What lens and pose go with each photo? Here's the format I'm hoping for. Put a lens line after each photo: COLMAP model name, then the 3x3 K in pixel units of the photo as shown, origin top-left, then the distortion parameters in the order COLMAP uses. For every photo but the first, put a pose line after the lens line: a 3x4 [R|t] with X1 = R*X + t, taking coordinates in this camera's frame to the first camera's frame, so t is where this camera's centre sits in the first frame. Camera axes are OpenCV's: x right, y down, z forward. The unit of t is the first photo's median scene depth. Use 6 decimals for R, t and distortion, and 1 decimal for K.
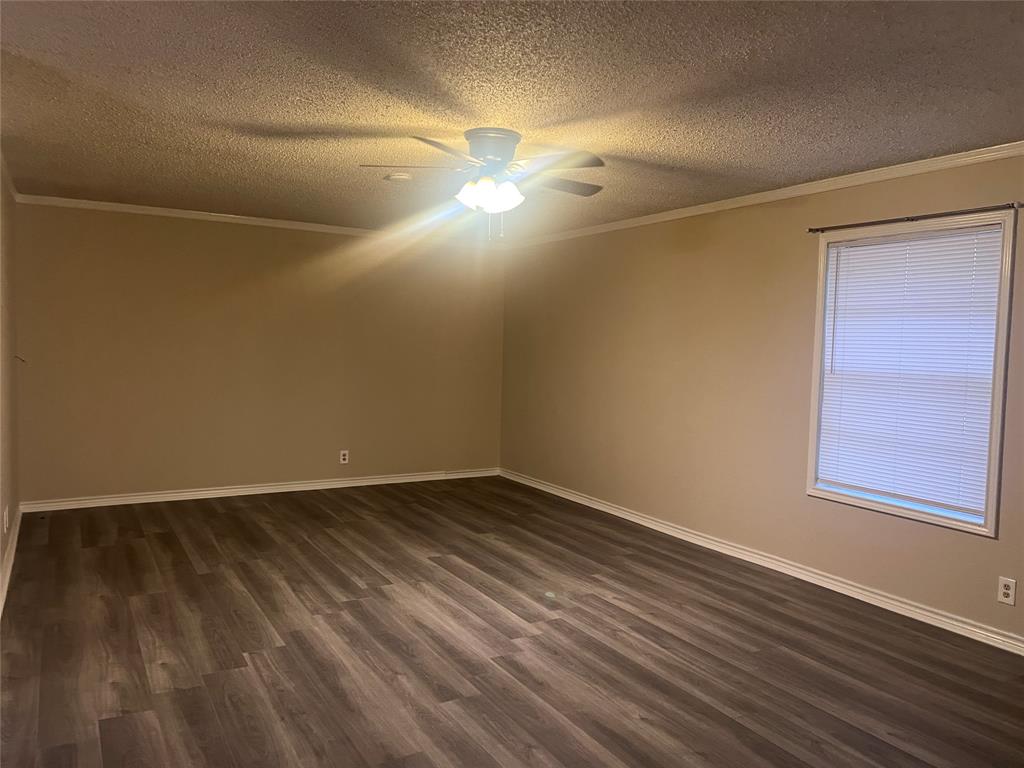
lens RADIAL K [[767.1, 0, 521.5], [0, 767.1, 376.1], [0, 0, 1]] dist [0.063021, -0.067781]
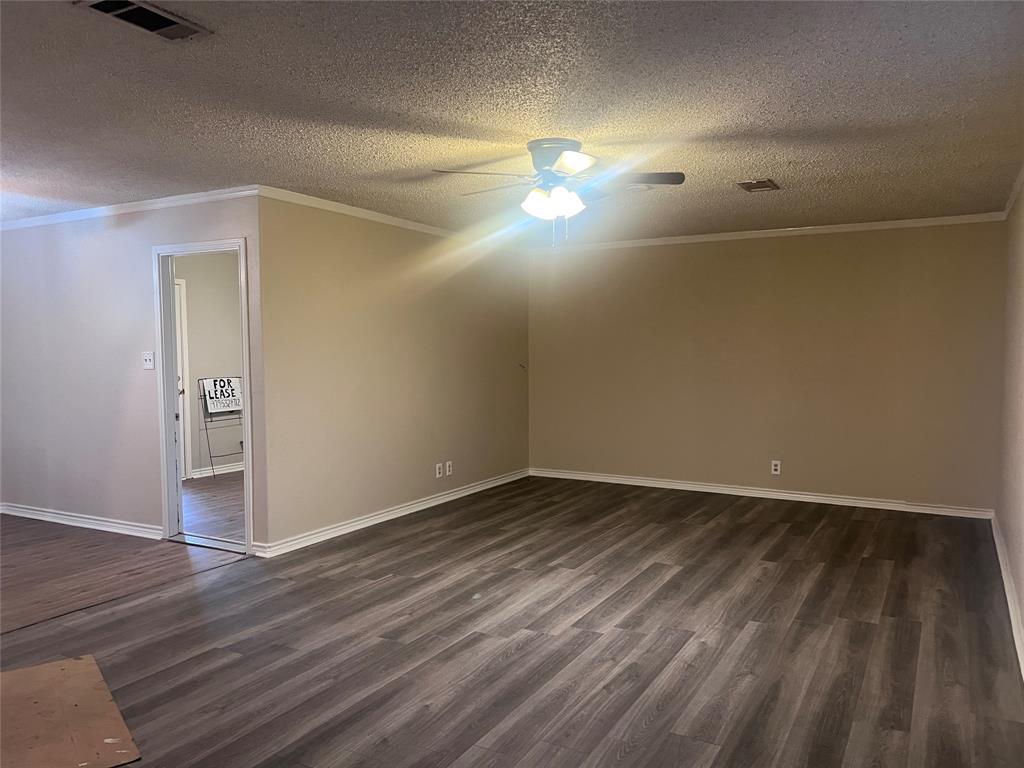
lens RADIAL K [[767.1, 0, 533.6], [0, 767.1, 384.5], [0, 0, 1]] dist [0.063021, -0.067781]
pose [[0.523963, 0.022596, -0.851441, 0.745346], [-0.027045, 0.999585, 0.009884, -0.001981], [0.851311, 0.017849, 0.524357, 0.384340]]
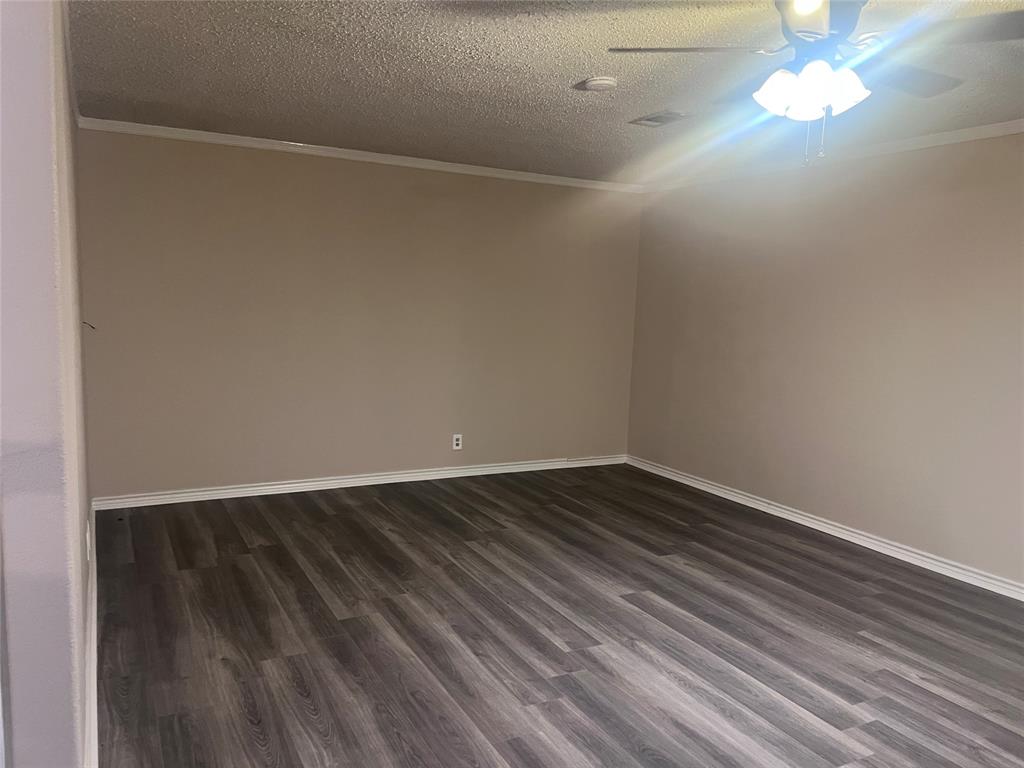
lens RADIAL K [[767.1, 0, 511.3], [0, 767.1, 377.7], [0, 0, 1]] dist [0.063021, -0.067781]
pose [[0.998909, 0.014132, -0.044510, -0.228760], [-0.011510, 0.998214, 0.058628, -0.026467], [0.045259, -0.058052, 0.997287, 0.283949]]
